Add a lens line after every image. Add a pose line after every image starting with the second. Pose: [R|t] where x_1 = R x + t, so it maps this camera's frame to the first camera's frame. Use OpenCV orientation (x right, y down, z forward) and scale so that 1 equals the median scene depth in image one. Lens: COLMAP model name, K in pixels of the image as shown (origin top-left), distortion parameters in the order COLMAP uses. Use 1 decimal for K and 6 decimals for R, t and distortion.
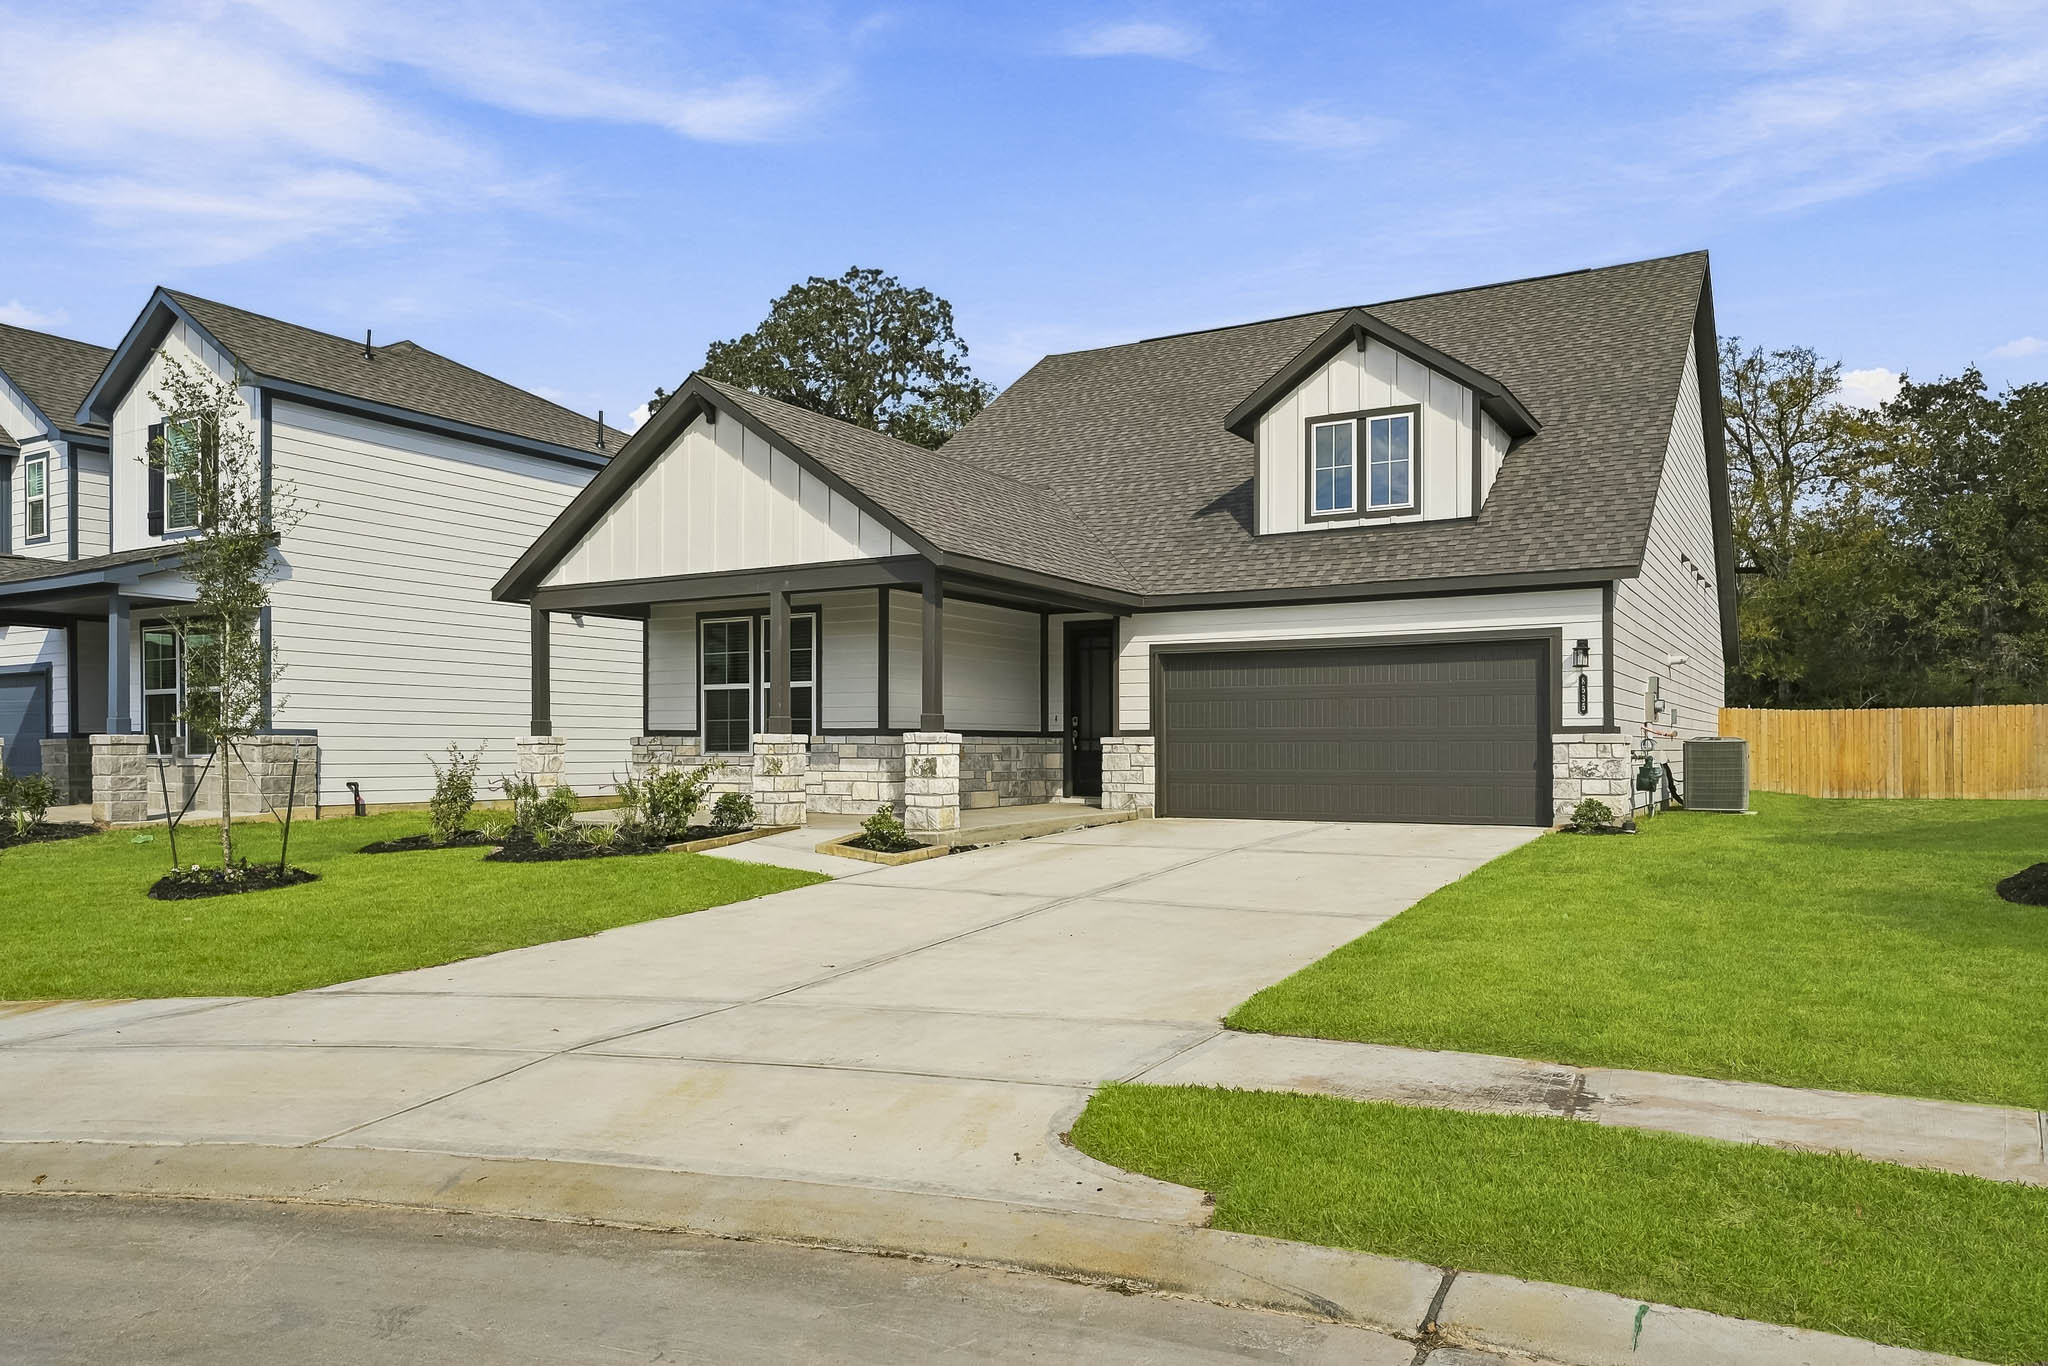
lens RADIAL K [[1411.9, 0, 1012.8], [0, 1411.9, 738.7], [0, 0, 1]] dist [-0.011831, 0.000425]
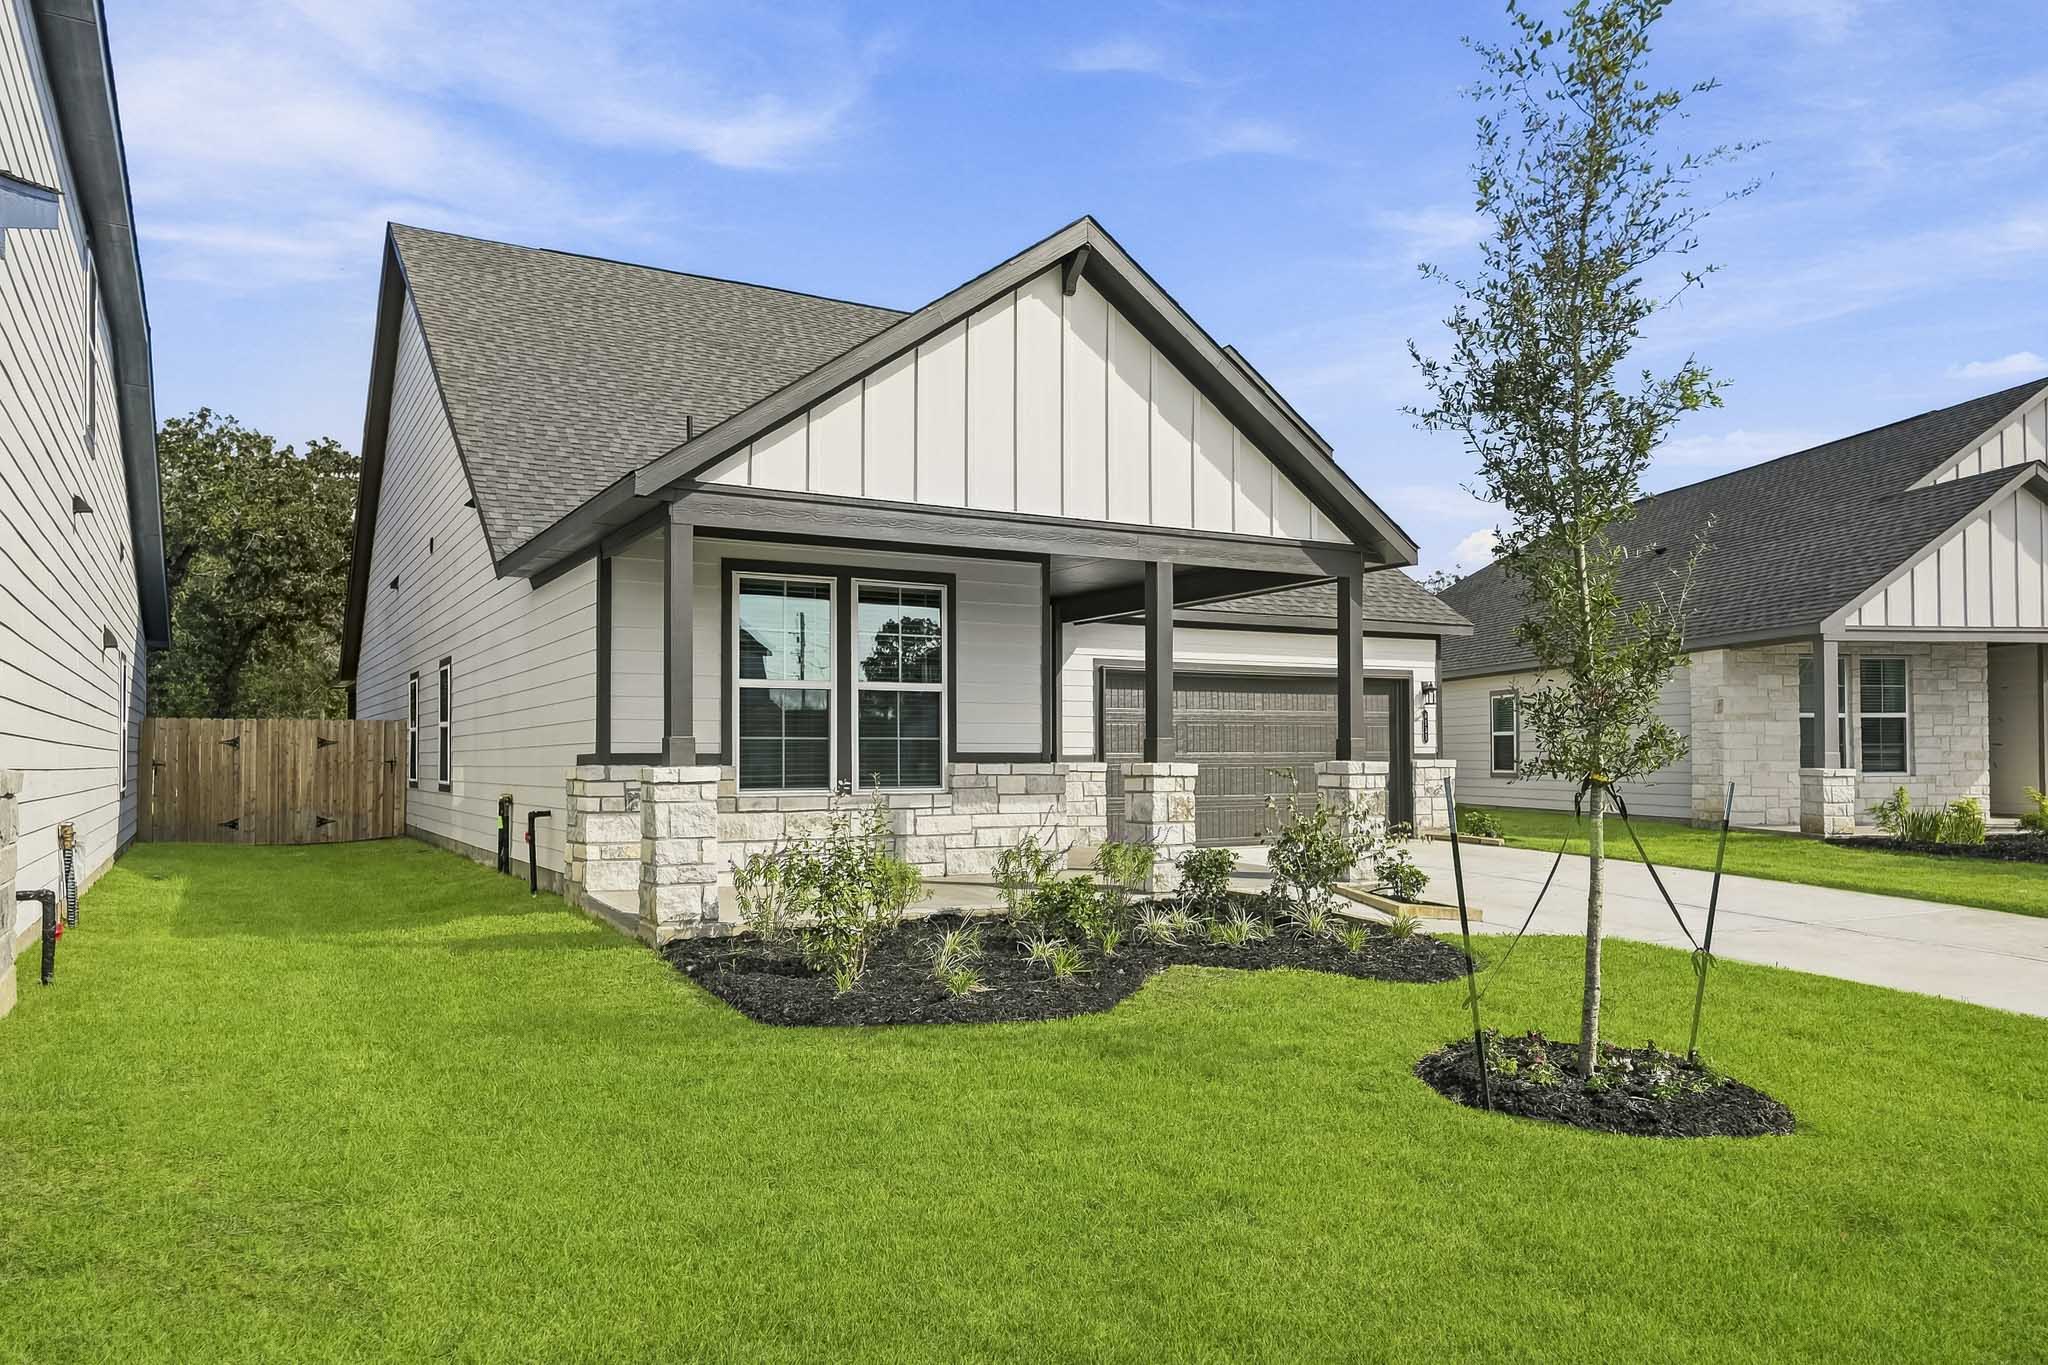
lens RADIAL K [[1411.9, 0, 1016.4], [0, 1411.9, 725.3], [0, 0, 1]] dist [-0.011831, 0.000425]
pose [[0.489518, 0.019056, 0.871785, -0.717177], [-0.002780, 0.999790, -0.020293, -0.006537], [-0.871989, 0.007510, 0.489468, 0.625780]]
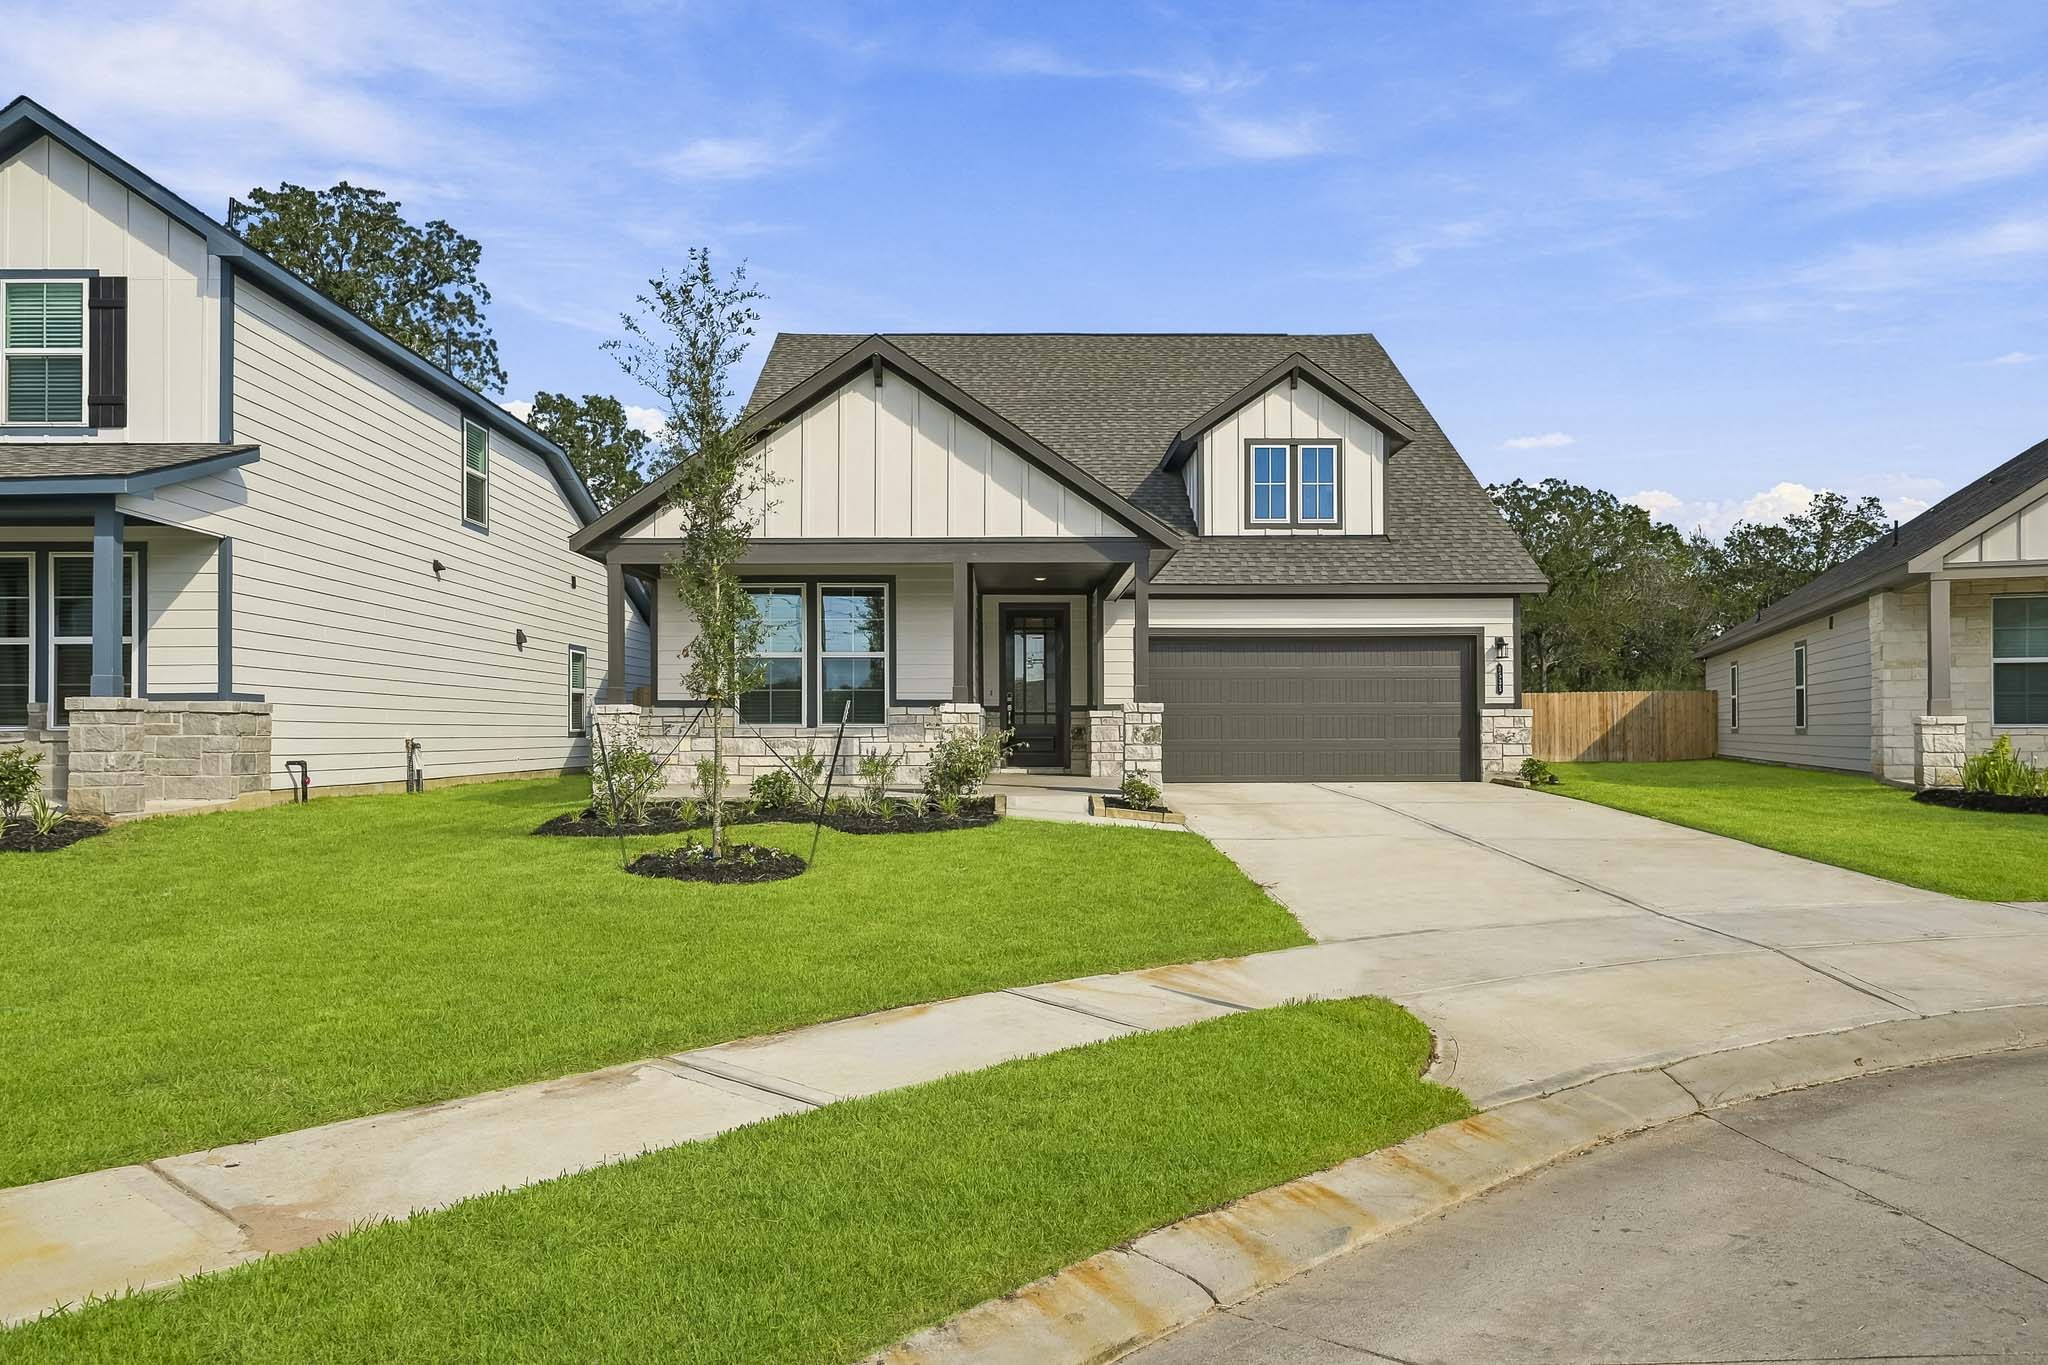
lens RADIAL K [[1411.9, 0, 1007.1], [0, 1411.9, 700.1], [0, 0, 1]] dist [-0.011831, 0.000425]
pose [[0.857041, 0.010996, 0.515131, -0.573947], [-0.002125, 0.999839, -0.017807, 0.010556], [-0.515244, 0.014167, 0.856926, 0.104290]]
